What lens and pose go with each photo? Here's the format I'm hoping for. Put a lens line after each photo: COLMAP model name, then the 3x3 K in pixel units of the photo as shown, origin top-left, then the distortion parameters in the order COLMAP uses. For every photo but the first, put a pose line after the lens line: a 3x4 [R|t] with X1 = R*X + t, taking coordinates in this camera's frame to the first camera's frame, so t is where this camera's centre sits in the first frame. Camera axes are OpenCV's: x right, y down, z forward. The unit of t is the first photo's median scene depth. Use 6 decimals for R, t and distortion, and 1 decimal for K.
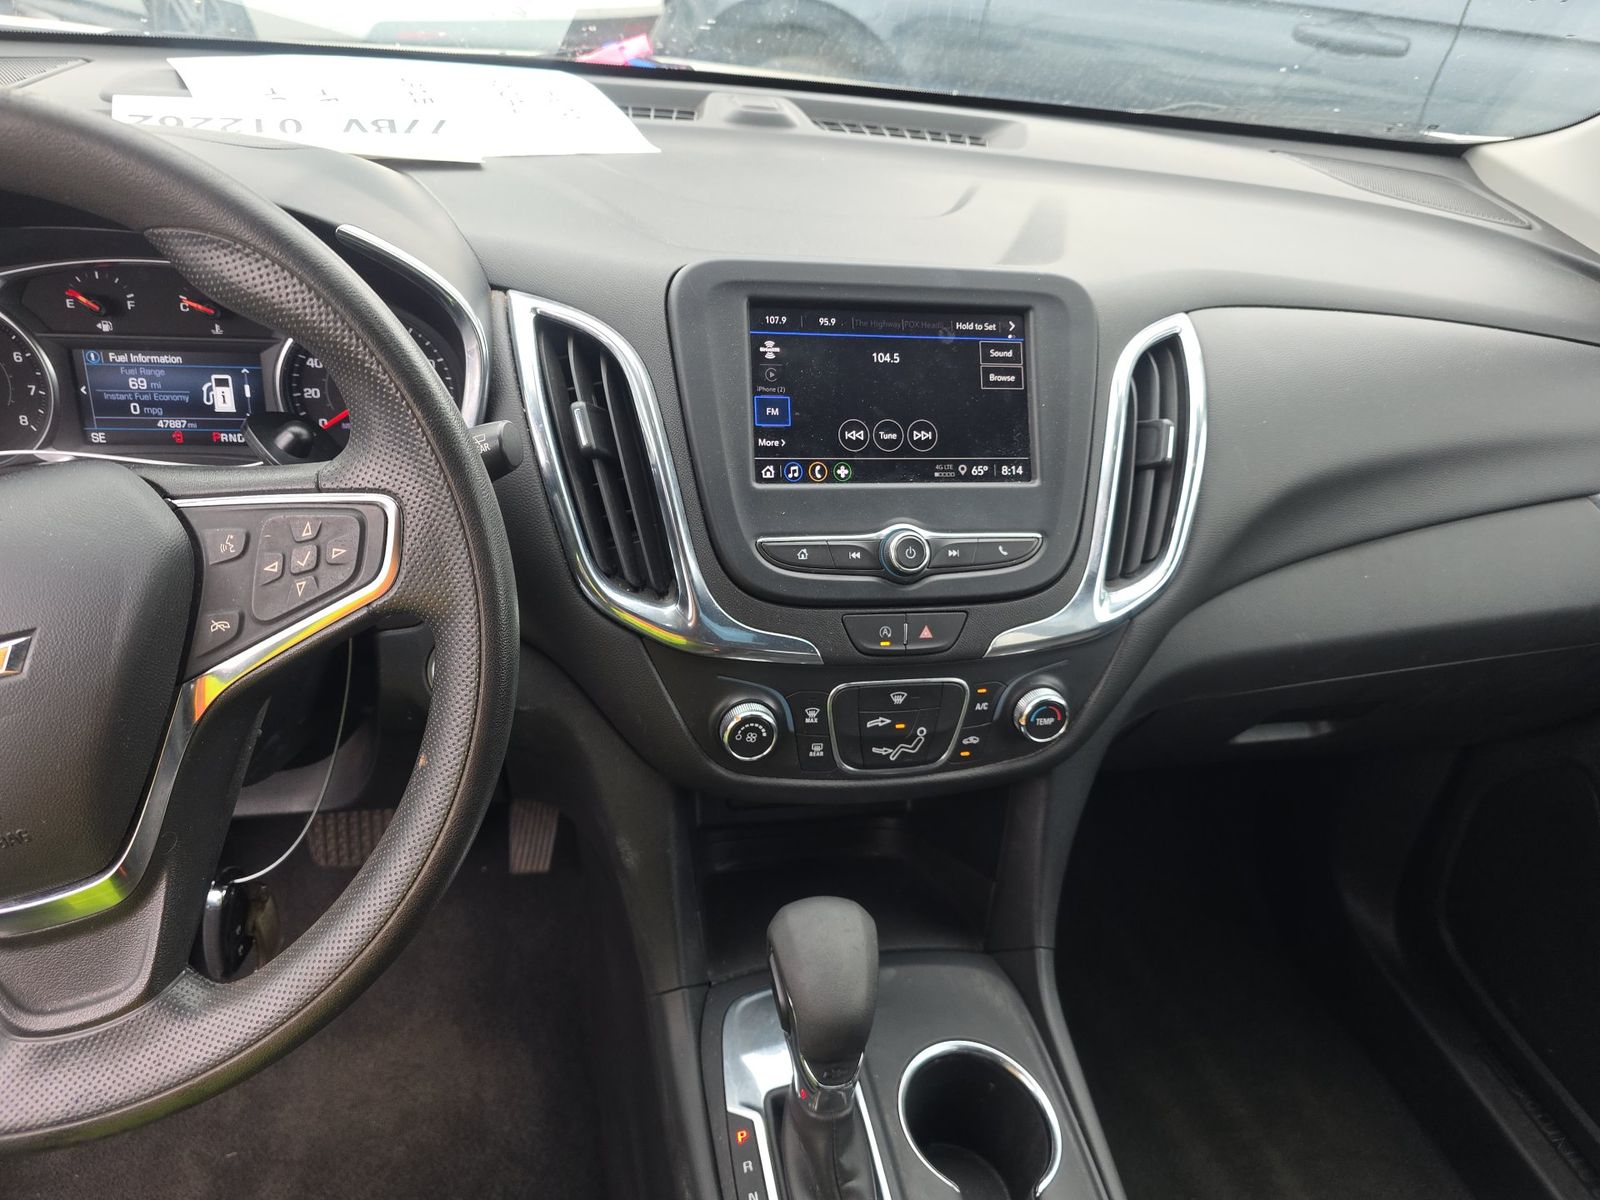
lens RADIAL K [[1069.7, 0, 783.0], [0, 1069.7, 624.6], [0, 0, 1]] dist [0.066352, -0.080214]
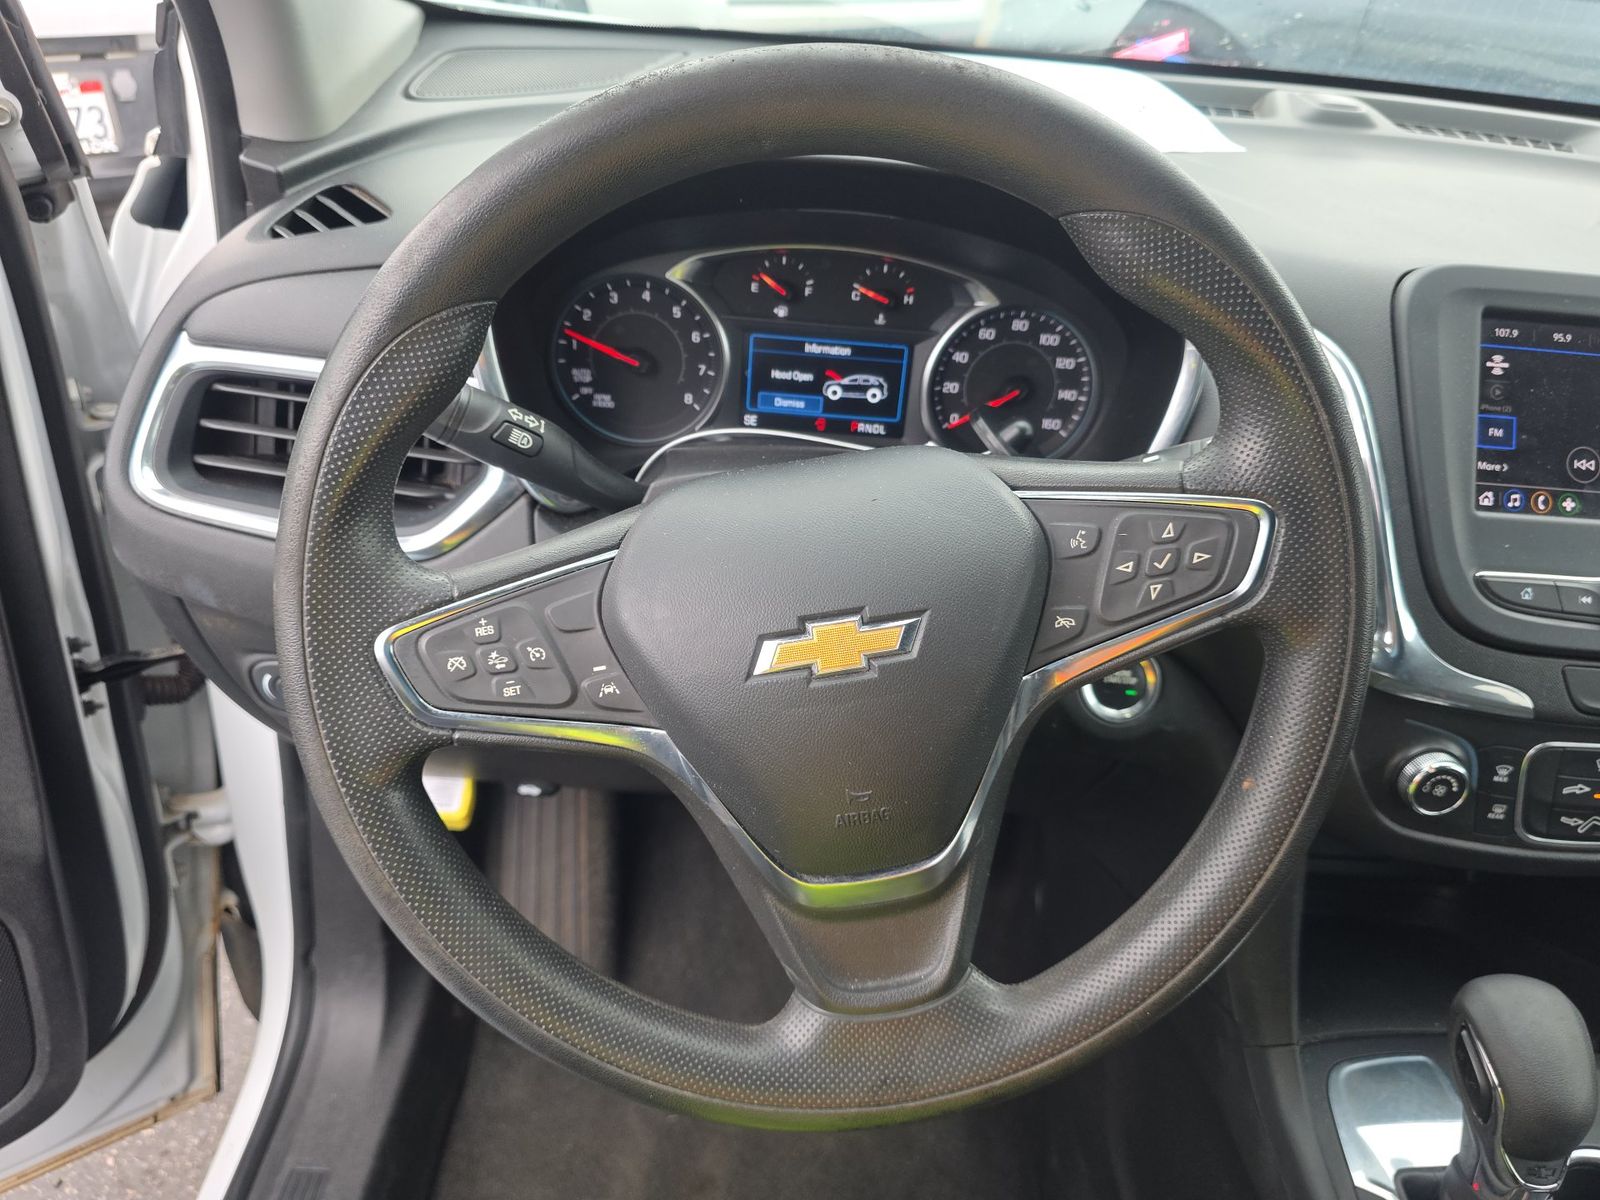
lens RADIAL K [[1069.7, 0, 783.0], [0, 1069.7, 624.6], [0, 0, 1]] dist [0.066352, -0.080214]
pose [[0.979731, 0.095958, -0.175839, -0.420095], [-0.097210, 0.995263, 0.001503, 0.018614], [0.175150, 0.015621, 0.984418, 0.001576]]
